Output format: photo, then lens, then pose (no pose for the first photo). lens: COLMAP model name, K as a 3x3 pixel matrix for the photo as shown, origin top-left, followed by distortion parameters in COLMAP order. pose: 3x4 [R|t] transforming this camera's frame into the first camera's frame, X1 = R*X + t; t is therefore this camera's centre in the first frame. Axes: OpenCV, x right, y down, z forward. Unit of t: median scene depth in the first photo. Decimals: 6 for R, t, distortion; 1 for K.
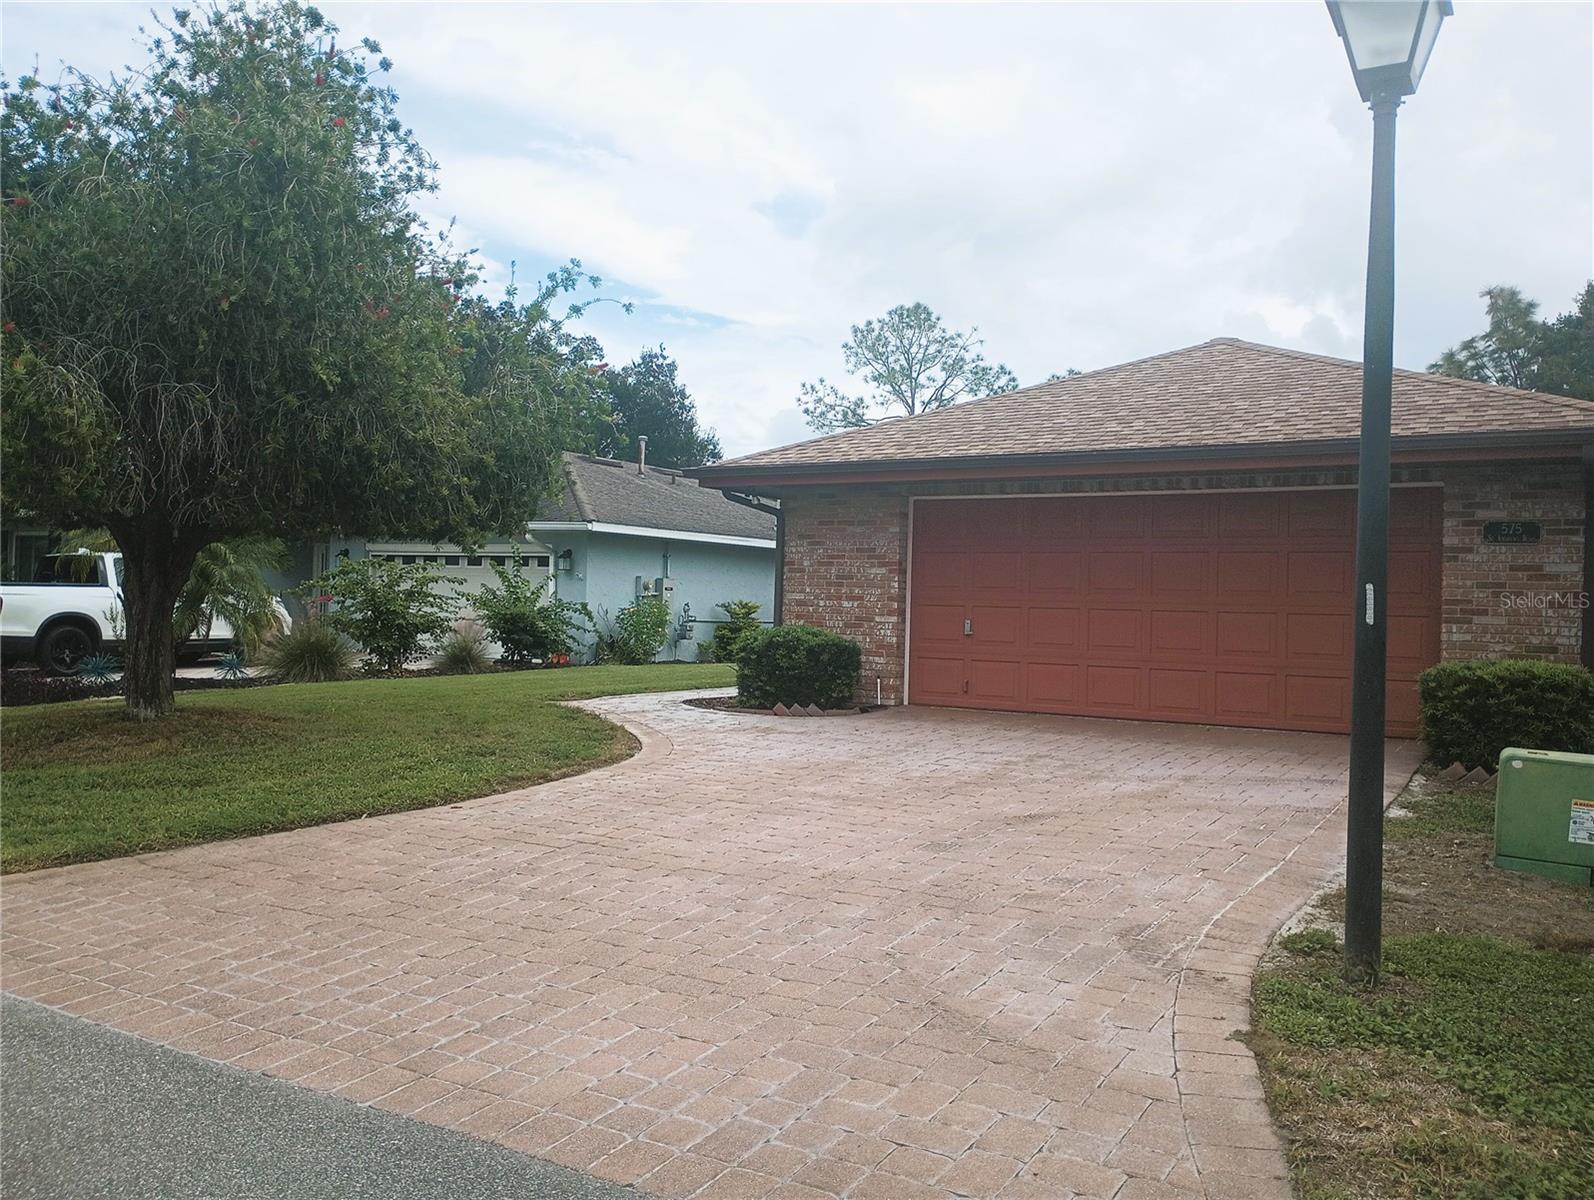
lens RADIAL K [[1337.8, 0, 782.9], [0, 1337.8, 593.4], [0, 0, 1]] dist [0.079713, -0.082715]
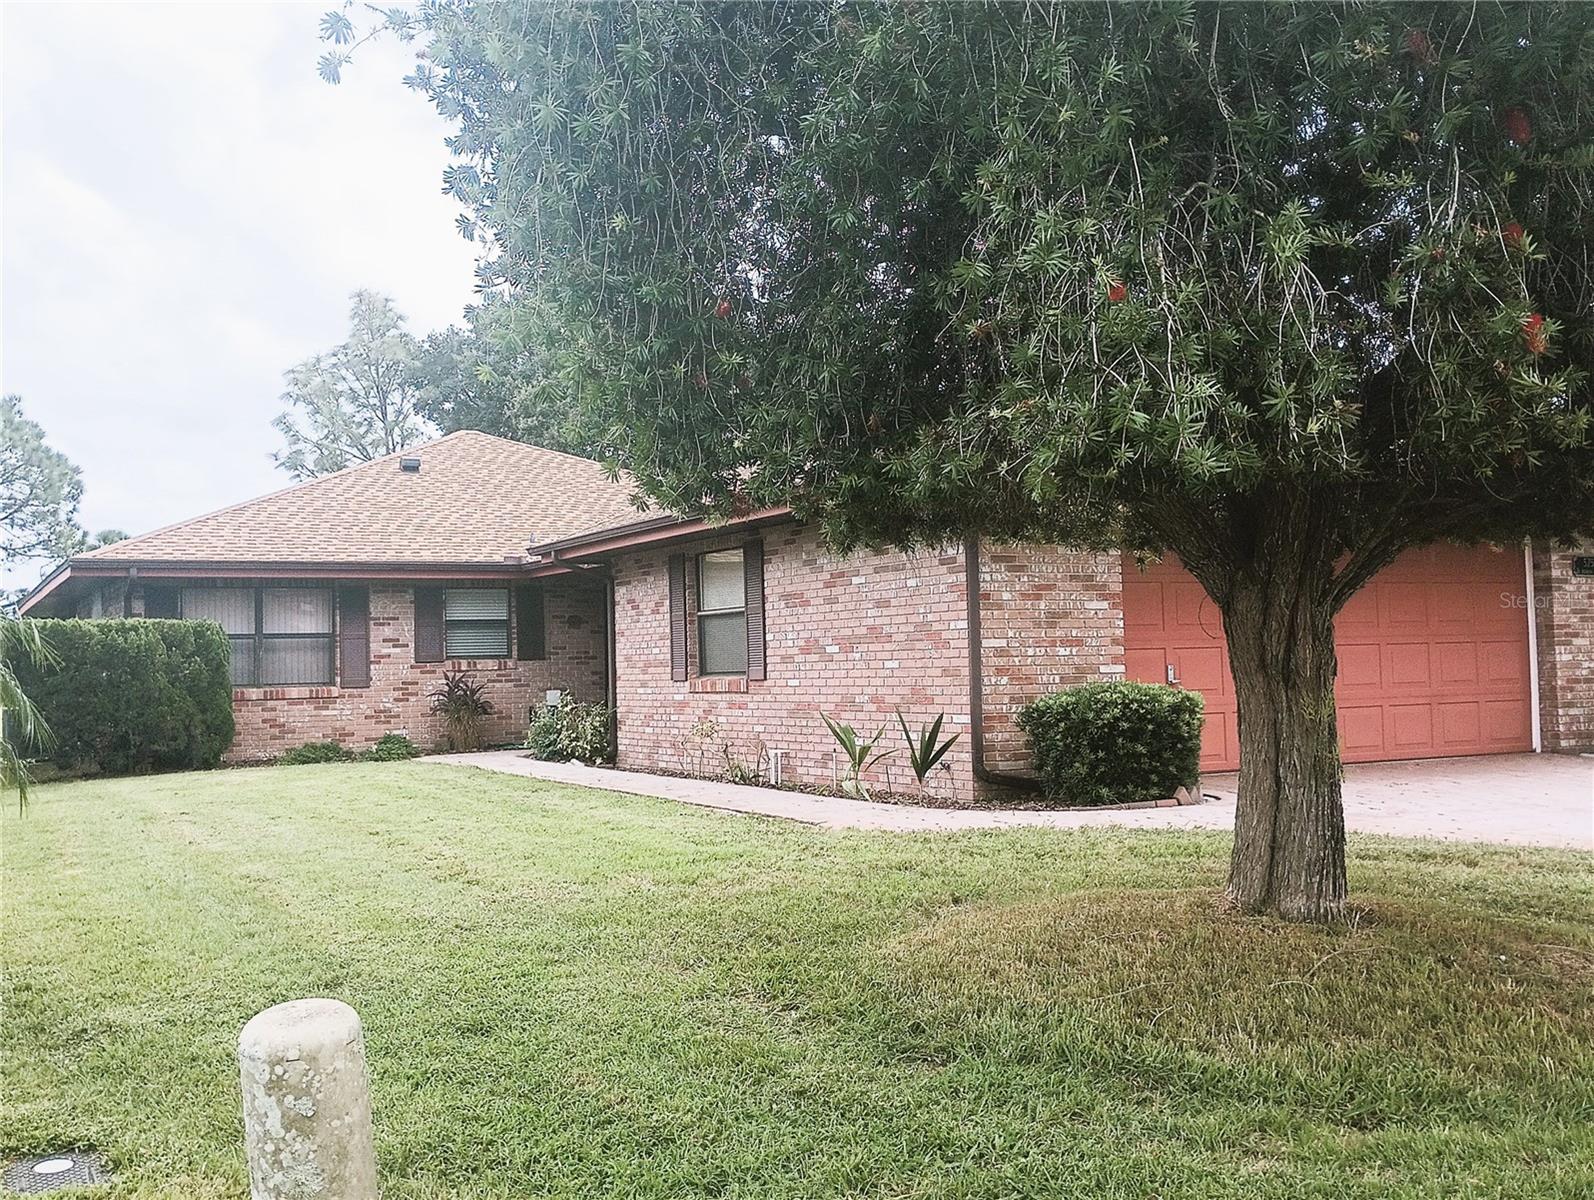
lens RADIAL K [[1686.6, 0, 770.6], [0, 1686.6, 581.0], [0, 0, 1]] dist [0.054723, 0.000000]
pose [[0.494353, 0.005980, 0.869241, -0.963447], [0.028331, 0.999334, -0.022988, -0.015944], [-0.868800, 0.035991, 0.493854, 0.776897]]
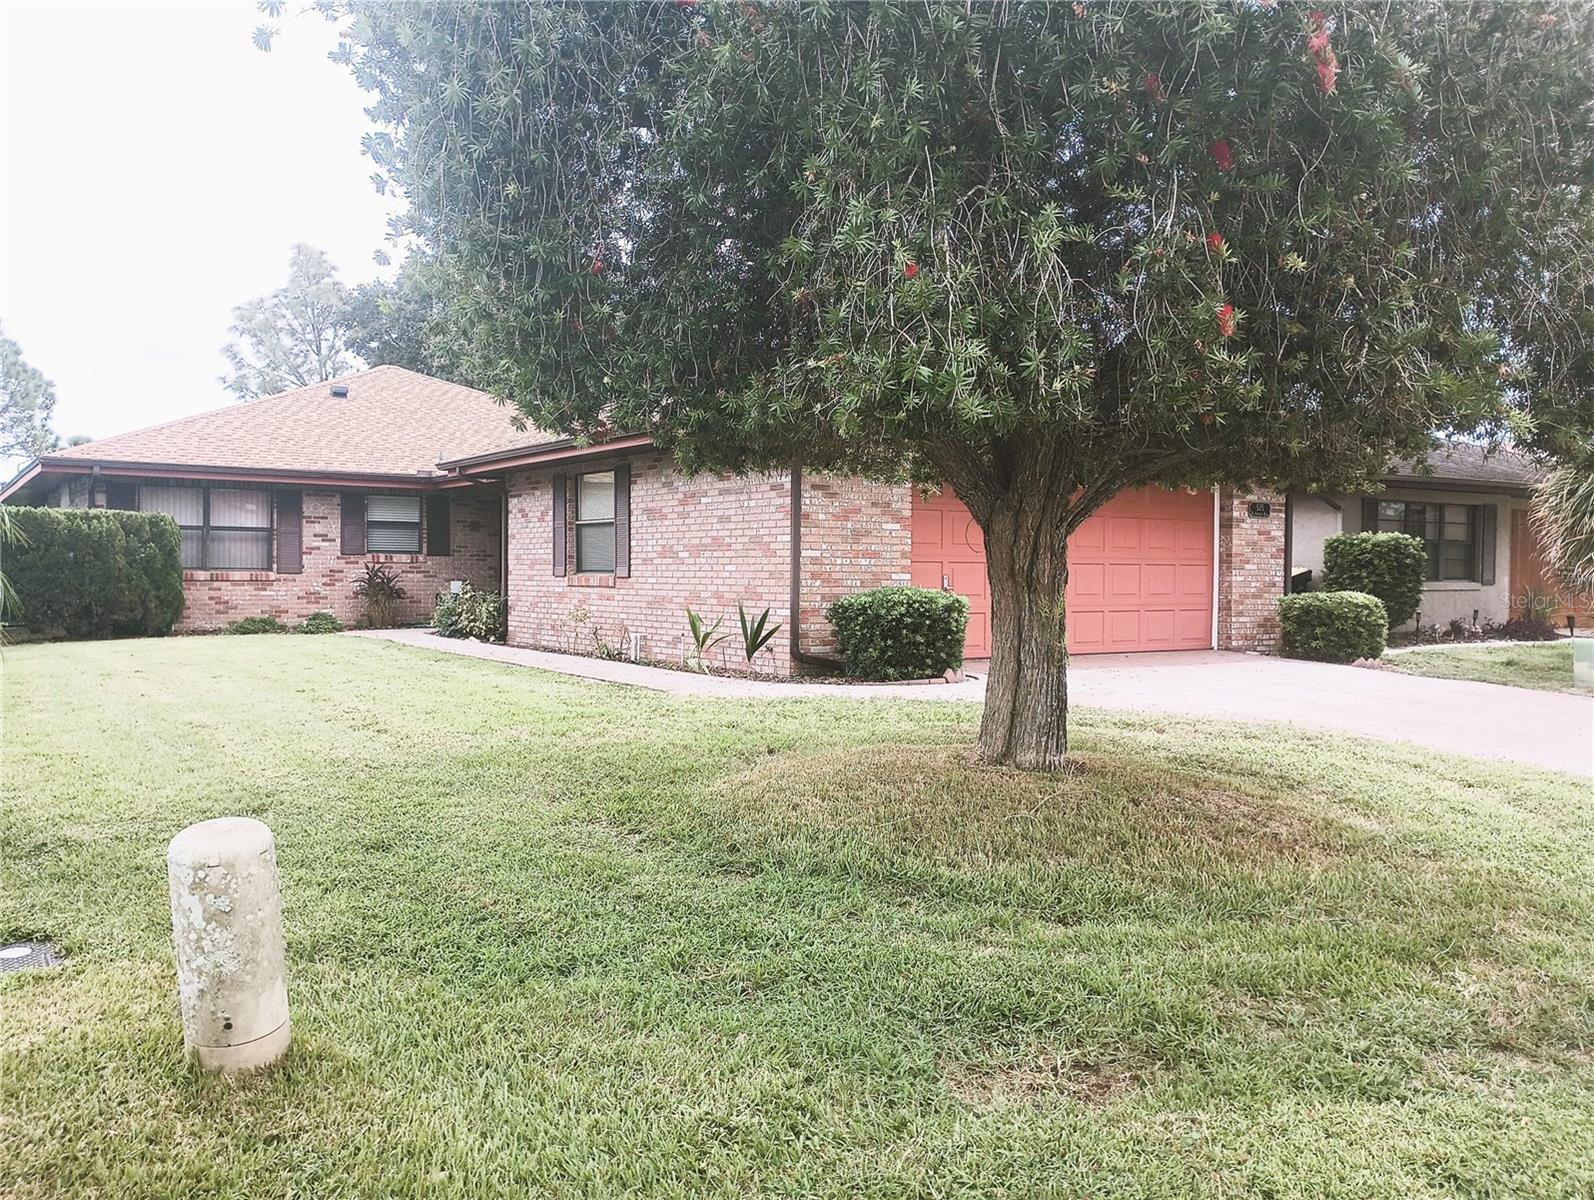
lens RADIAL K [[1337.8, 0, 777.2], [0, 1337.8, 584.2], [0, 0, 1]] dist [0.079713, -0.082715]
pose [[0.402171, -0.032178, 0.914999, -0.959631], [-0.006803, 0.999250, 0.038131, -0.013353], [-0.915539, -0.021560, 0.401650, 0.775464]]
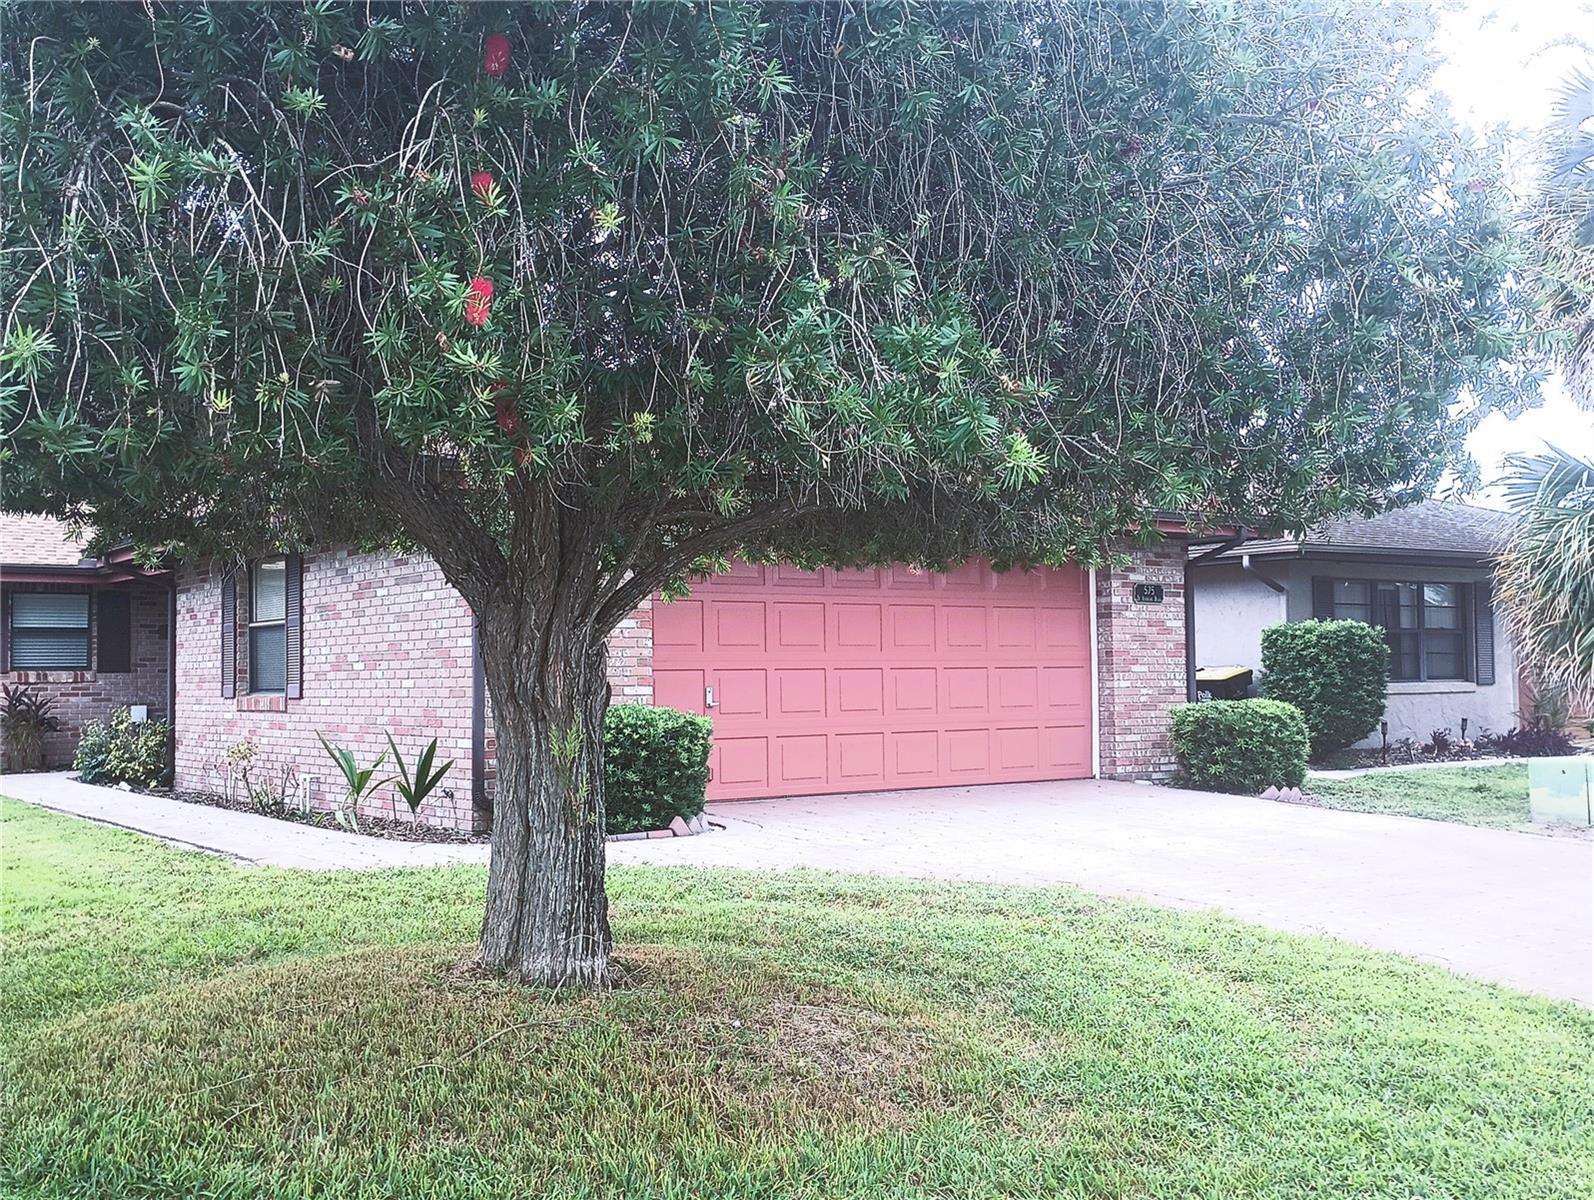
lens RADIAL K [[1686.6, 0, 773.1], [0, 1686.6, 578.5], [0, 0, 1]] dist [0.054723, 0.000000]
pose [[0.368048, 0.024595, 0.929481, -0.838002], [0.010804, 0.999469, -0.030725, -0.014232], [-0.929744, 0.021351, 0.367587, 0.668844]]
